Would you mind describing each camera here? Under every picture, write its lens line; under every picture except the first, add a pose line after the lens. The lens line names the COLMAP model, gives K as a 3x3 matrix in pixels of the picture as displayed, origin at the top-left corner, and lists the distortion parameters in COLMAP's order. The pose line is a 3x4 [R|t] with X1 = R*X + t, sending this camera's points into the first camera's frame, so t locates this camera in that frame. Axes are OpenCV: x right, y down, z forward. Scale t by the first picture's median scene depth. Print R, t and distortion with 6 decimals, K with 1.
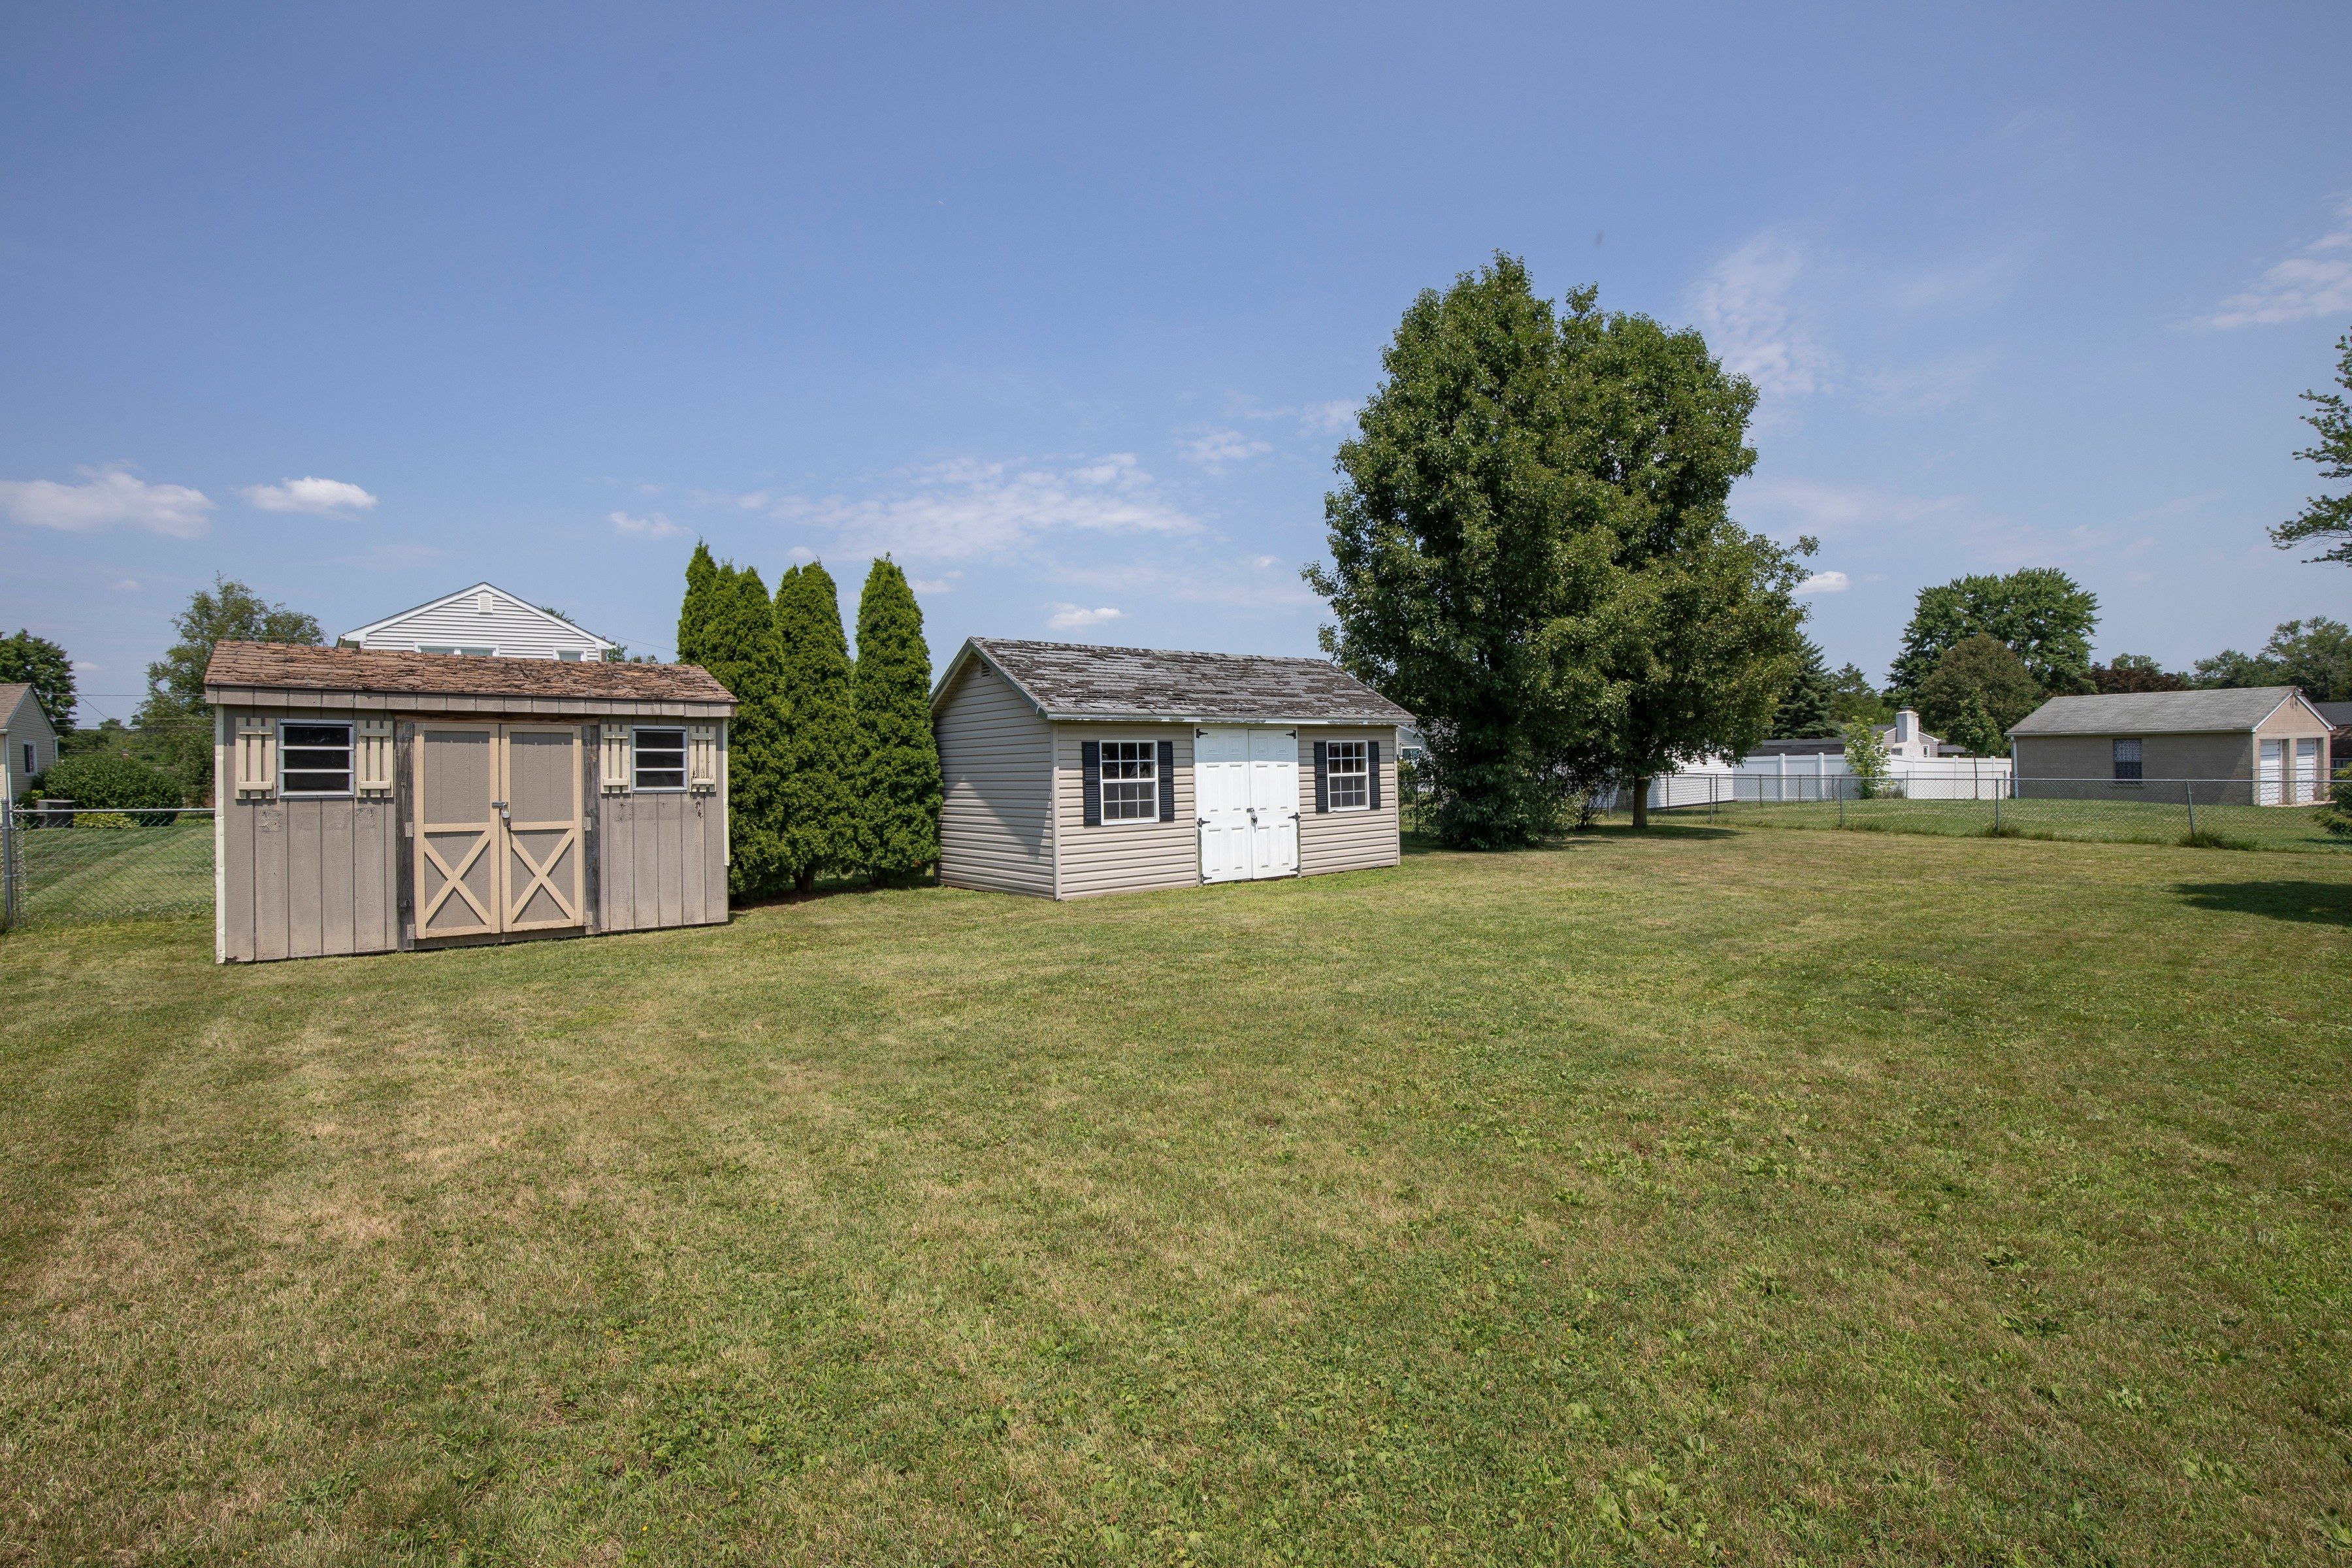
lens RADIAL K [[1079.9, 0, 1176.0], [0, 1079.9, 784.0], [0, 0, 1]] dist [-0.029716, 0.001655]
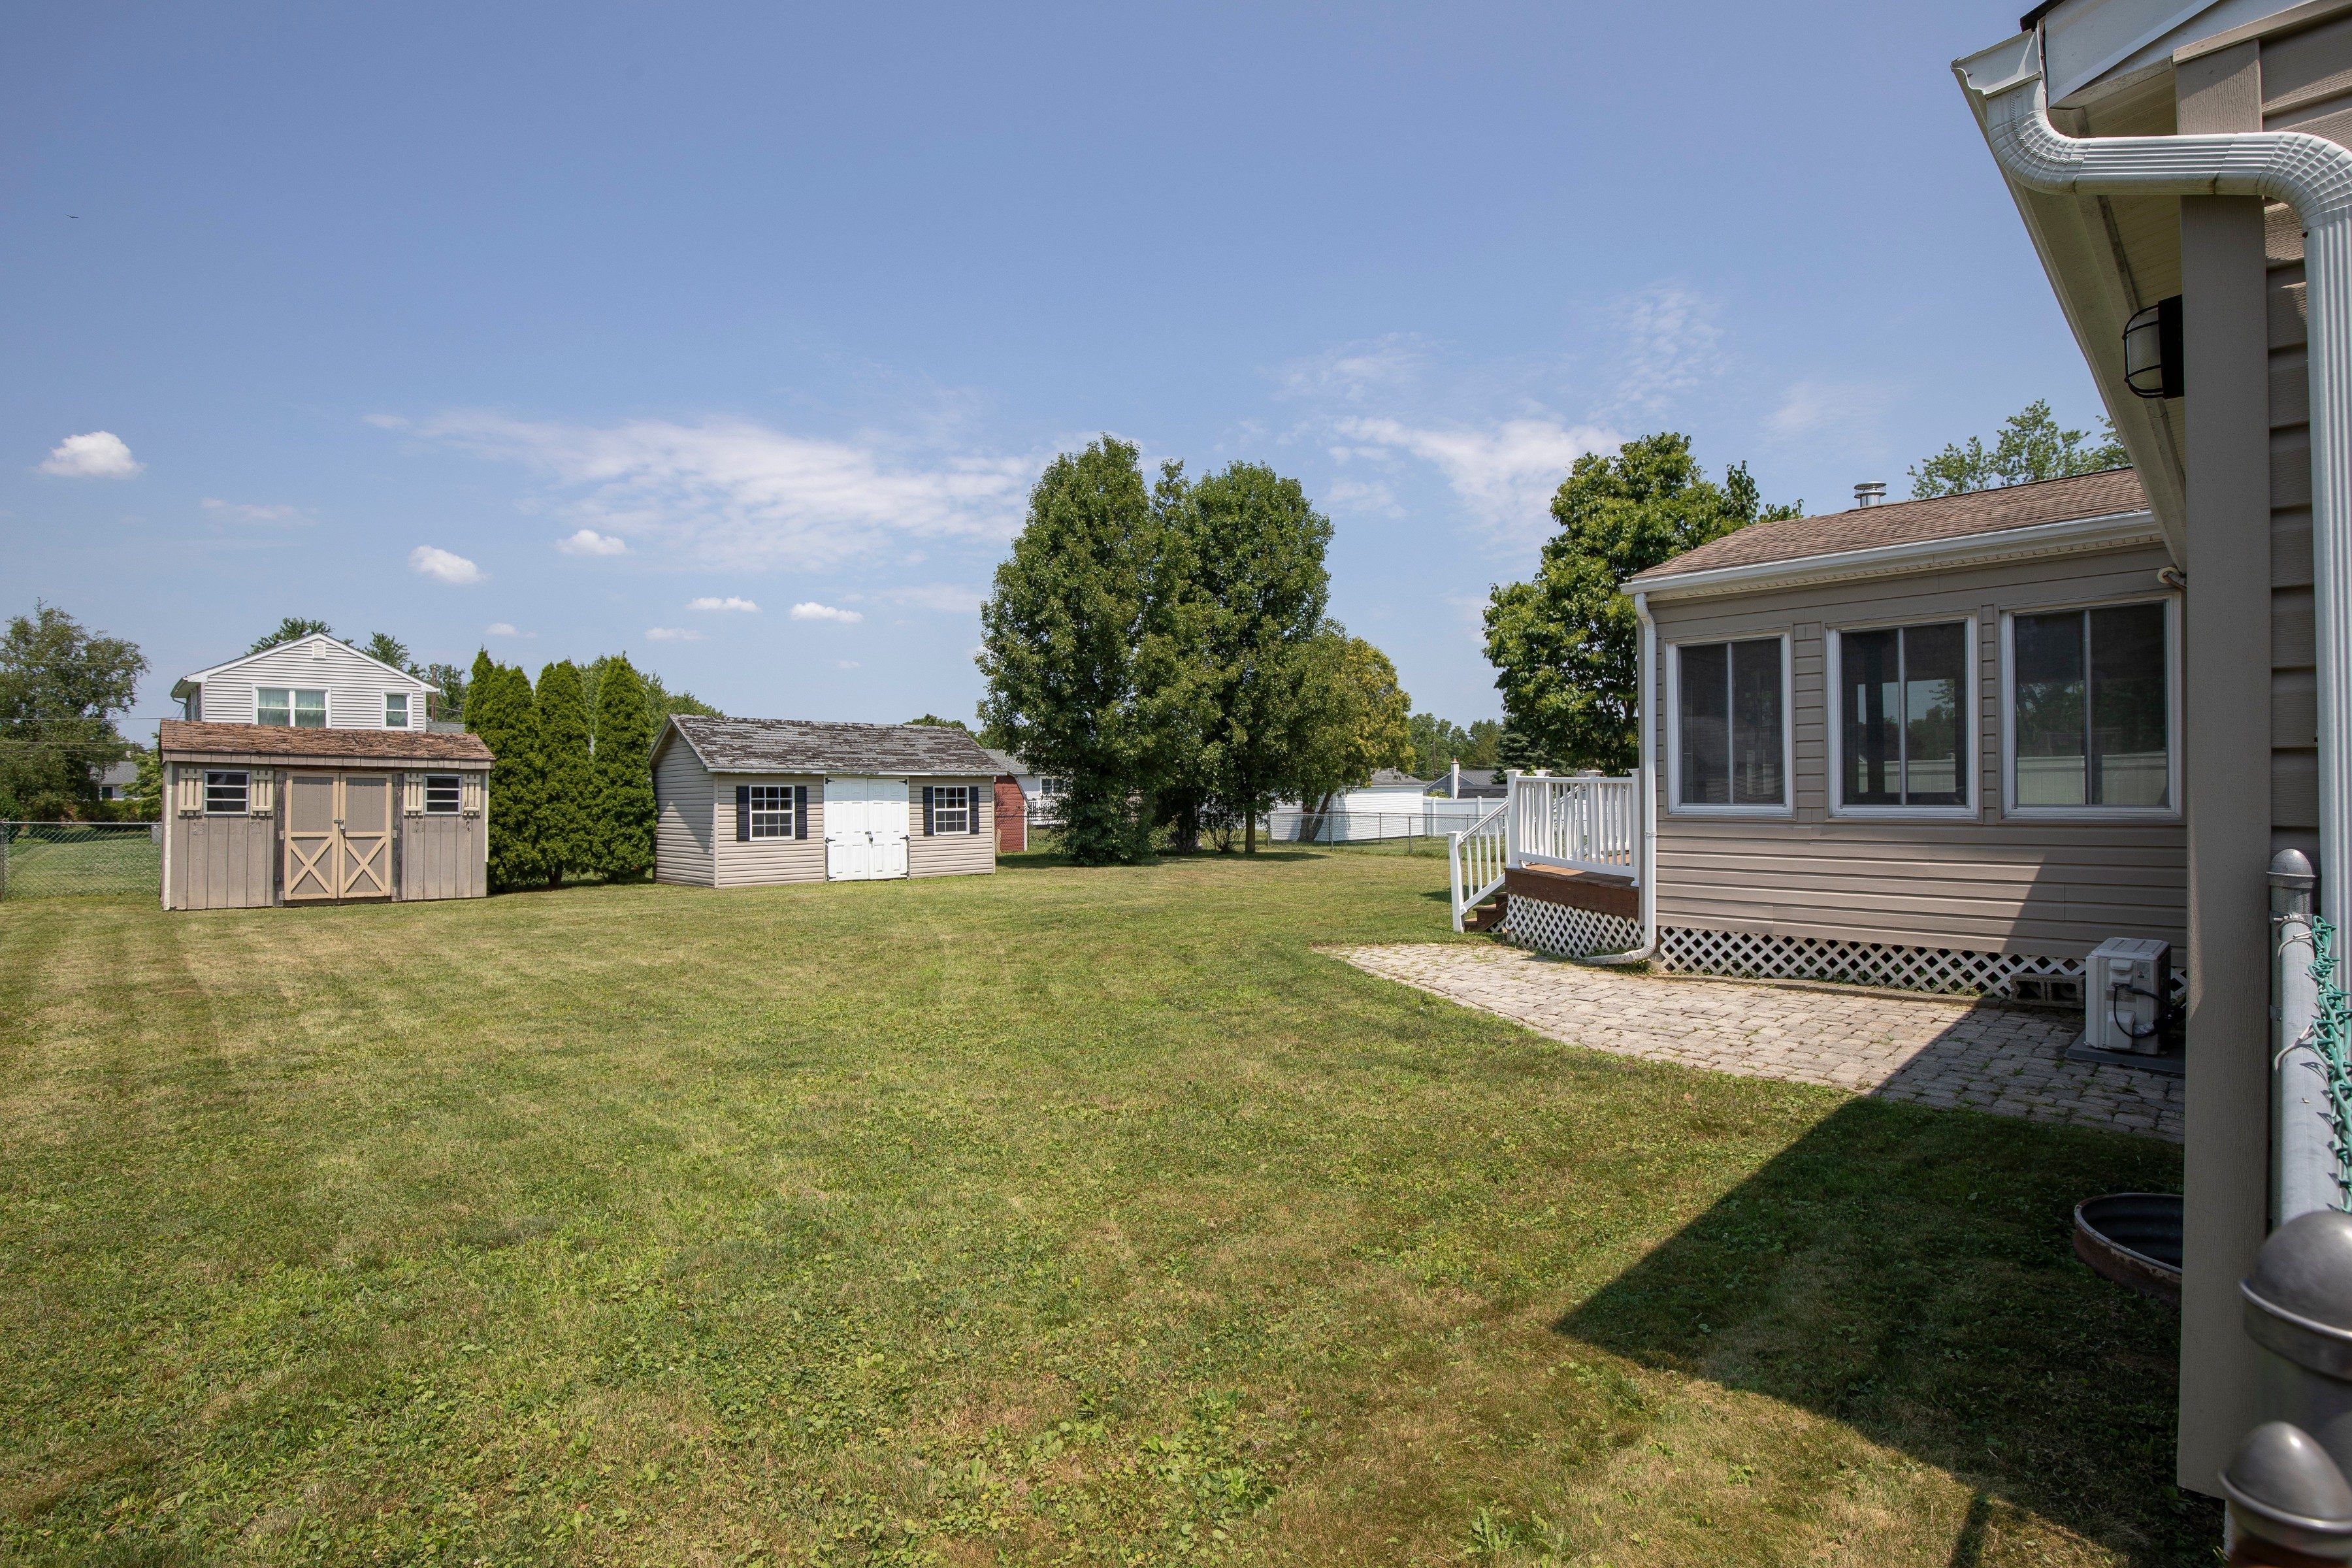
lens RADIAL K [[1125.1, 0, 1171.7], [0, 1125.1, 795.3], [0, 0, 1]] dist [-0.026494, 0.001264]
pose [[0.995770, 0.012584, 0.091020, 0.370922], [-0.010667, 0.999712, -0.021514, 0.001499], [-0.091264, 0.020452, 0.995617, -0.621196]]
